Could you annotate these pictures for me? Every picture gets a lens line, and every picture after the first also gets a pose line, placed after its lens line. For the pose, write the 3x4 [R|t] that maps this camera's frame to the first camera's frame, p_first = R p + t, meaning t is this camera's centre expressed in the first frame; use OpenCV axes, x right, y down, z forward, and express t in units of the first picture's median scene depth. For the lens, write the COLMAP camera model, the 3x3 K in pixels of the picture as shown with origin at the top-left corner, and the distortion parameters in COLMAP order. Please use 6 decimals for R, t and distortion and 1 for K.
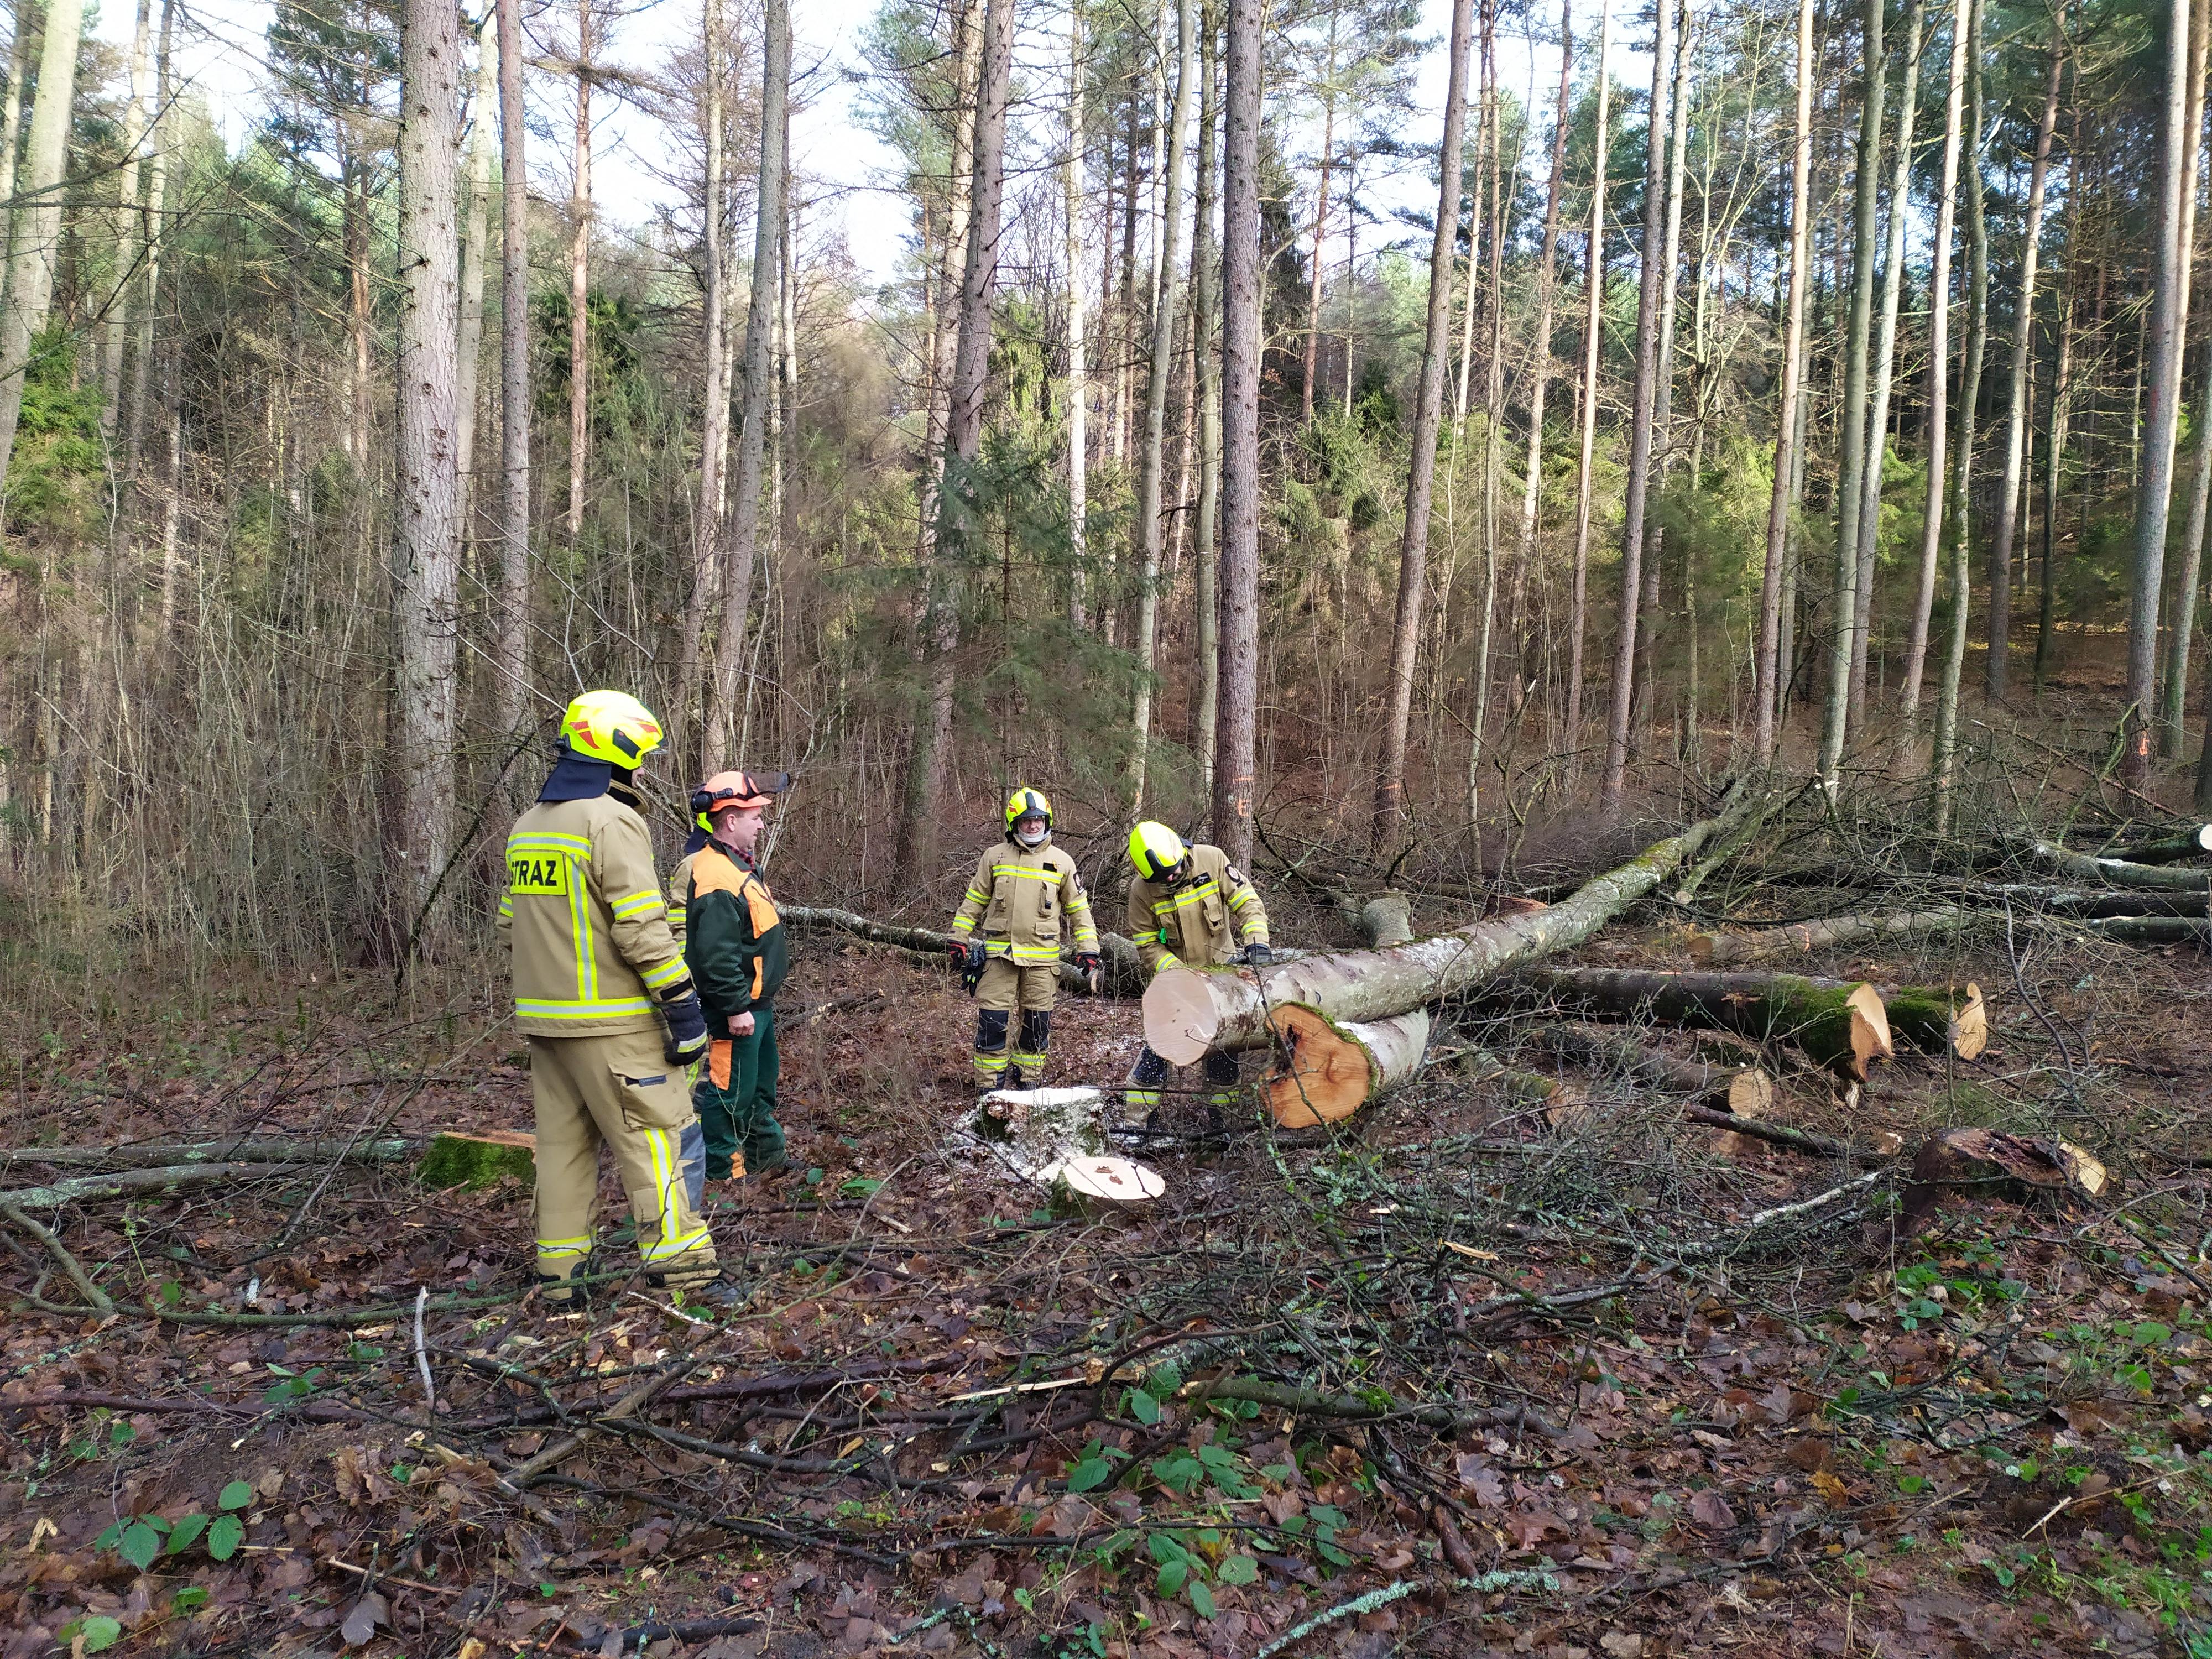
lens RADIAL K [[1798.2, 0, 1106.0], [0, 1798.2, 829.5], [0, 0, 1]] dist [-0.001340, -0.004504]
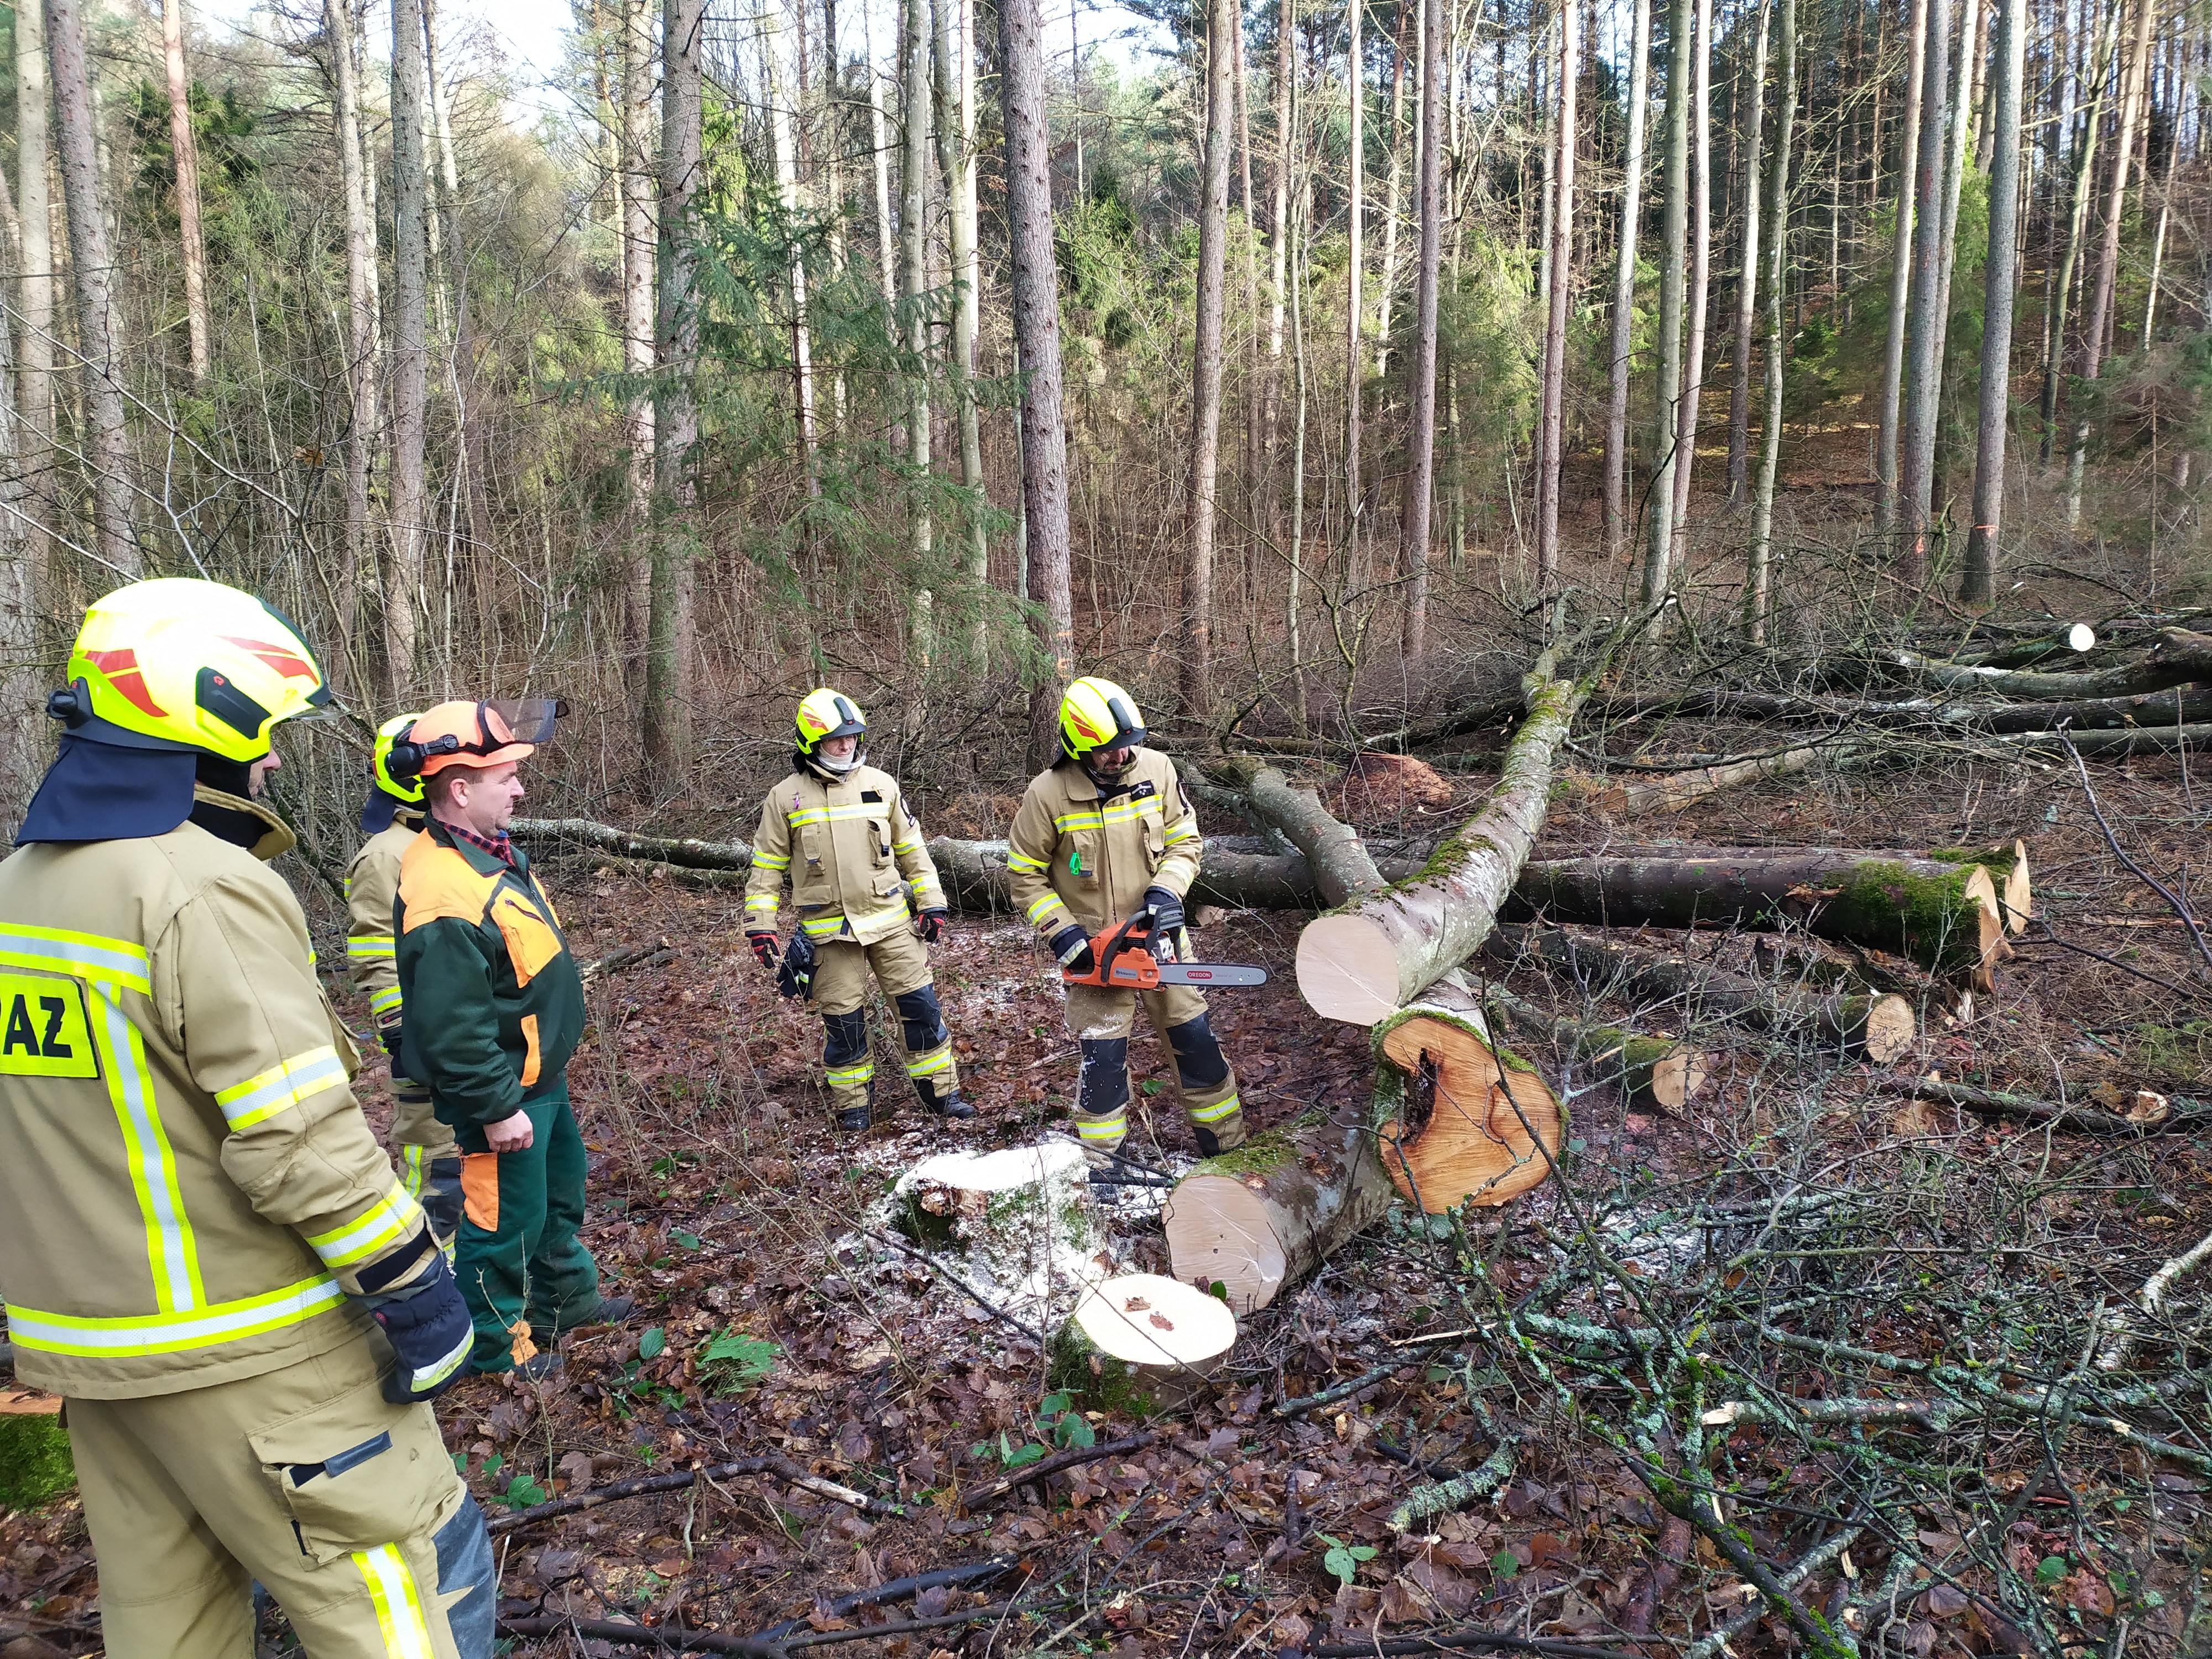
lens RADIAL K [[1690.6, 0, 1106.0], [0, 1690.6, 829.5], [0, 0, 1]] dist [0.067888, -0.104855]
pose [[0.982916, -0.075706, 0.167763, -0.047465], [0.059115, 0.993049, 0.101782, -0.017768], [-0.174302, -0.090126, 0.980559, 0.208045]]
